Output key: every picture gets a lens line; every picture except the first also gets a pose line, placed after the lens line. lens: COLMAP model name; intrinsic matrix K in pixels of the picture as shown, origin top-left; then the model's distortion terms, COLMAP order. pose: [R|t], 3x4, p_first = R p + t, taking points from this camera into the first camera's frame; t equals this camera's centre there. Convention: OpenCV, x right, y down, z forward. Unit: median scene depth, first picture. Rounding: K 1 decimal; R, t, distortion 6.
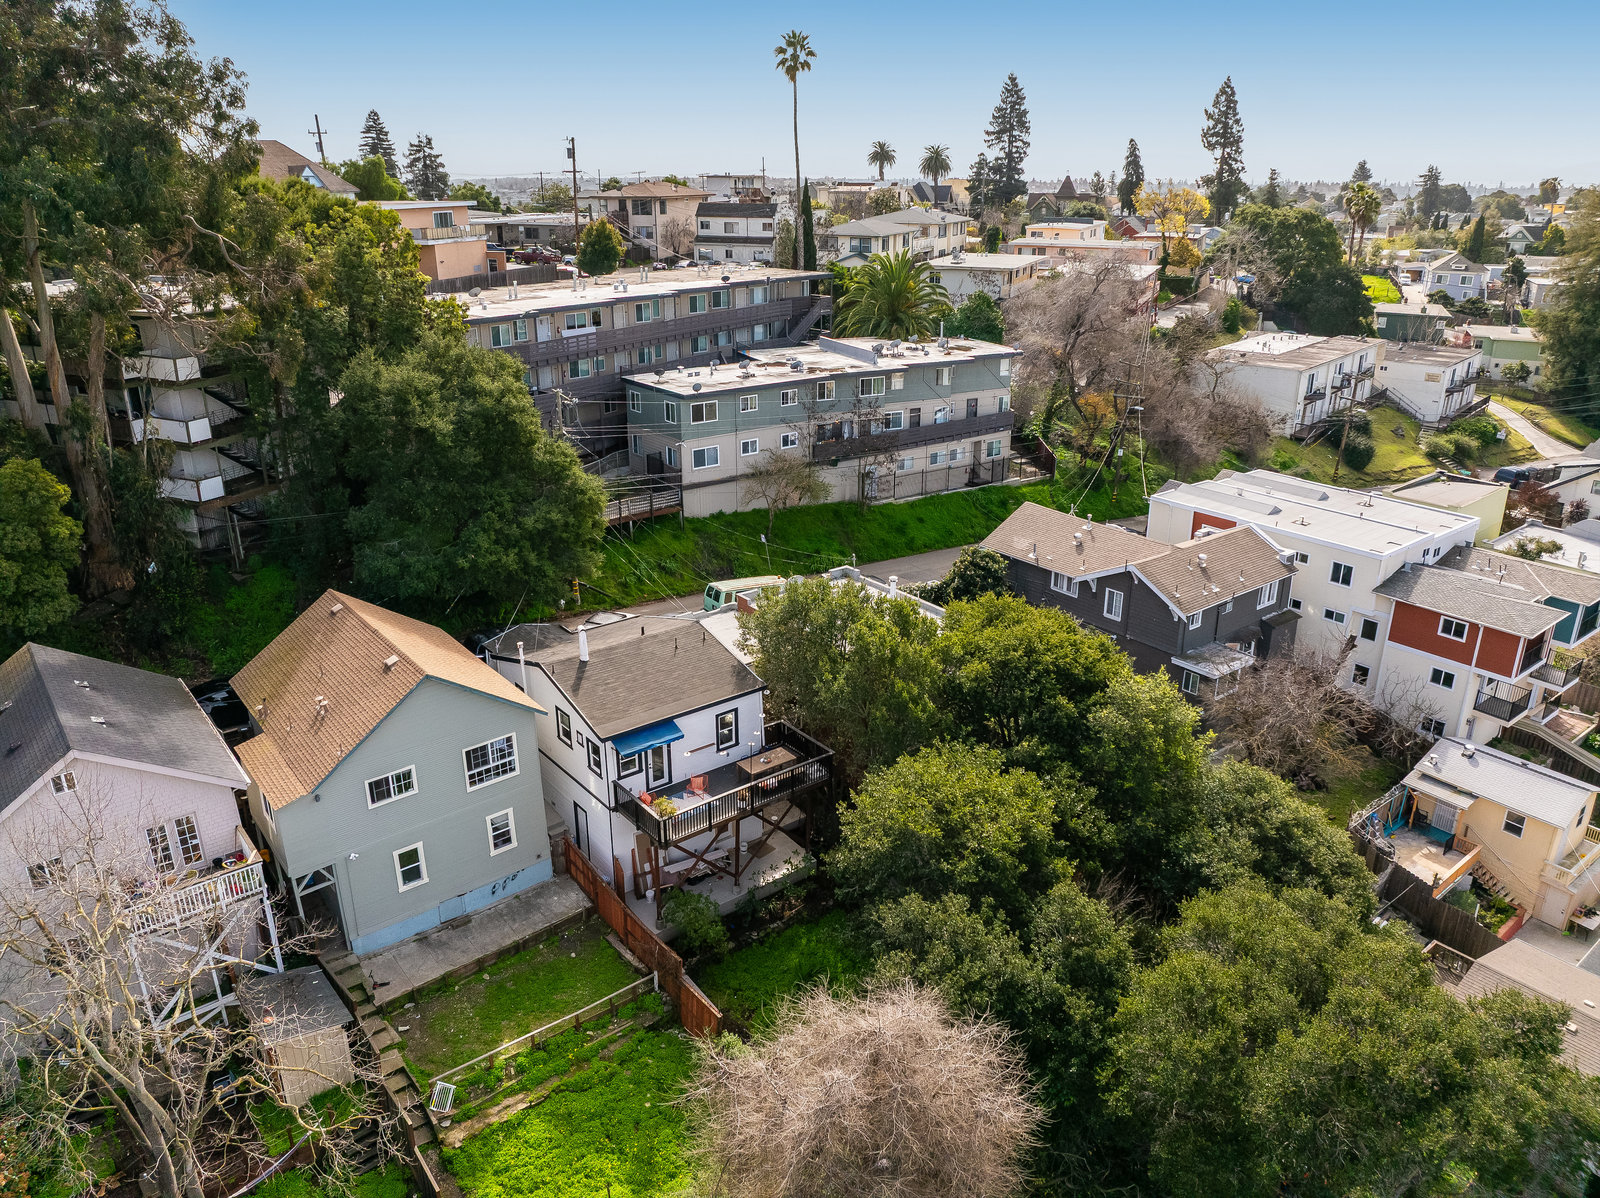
lens RADIAL K [[1117.2, 0, 800.0], [0, 1117.2, 599.0], [0, 0, 1]] dist [-0.003552, -0.000592]
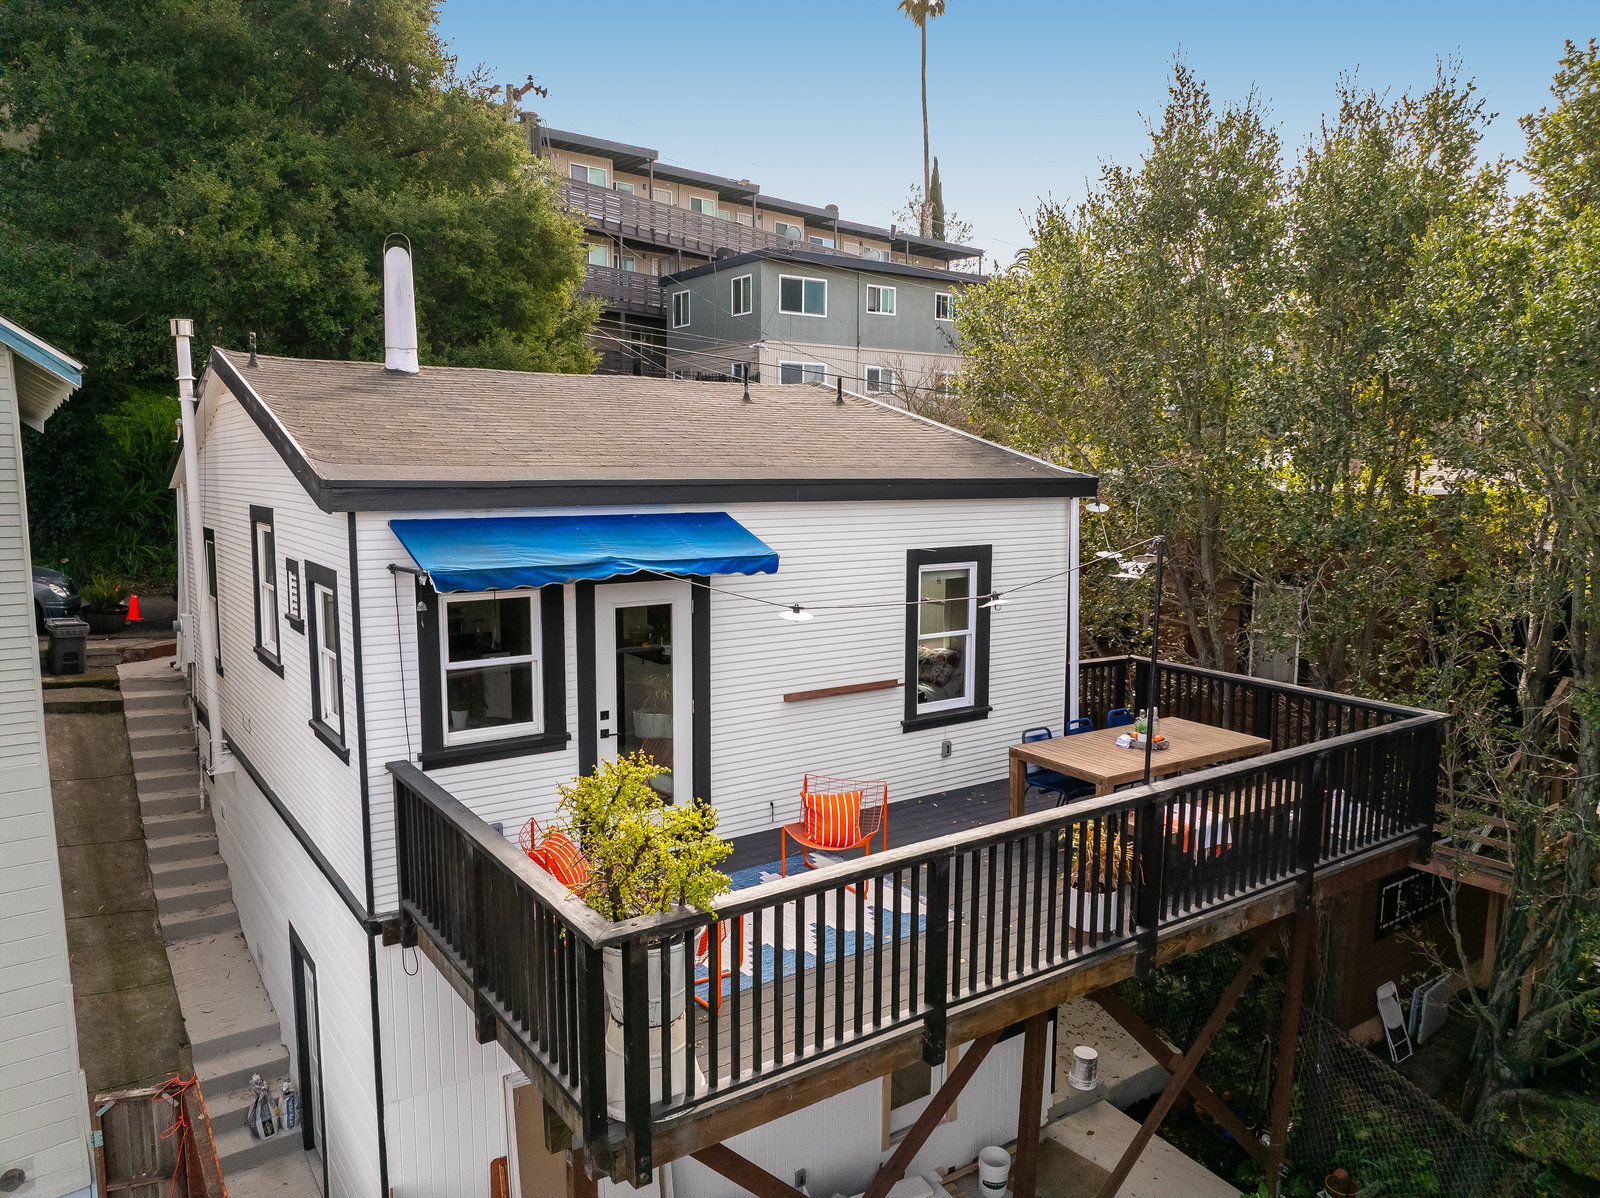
lens RADIAL K [[1117.2, 0, 800.0], [0, 1117.2, 599.0], [0, 0, 1]] dist [-0.003552, -0.000592]
pose [[0.998393, 0.009738, -0.055823, -0.084240], [-0.022948, 0.970212, -0.241170, 0.169331], [0.051811, 0.242064, 0.968876, 0.768809]]
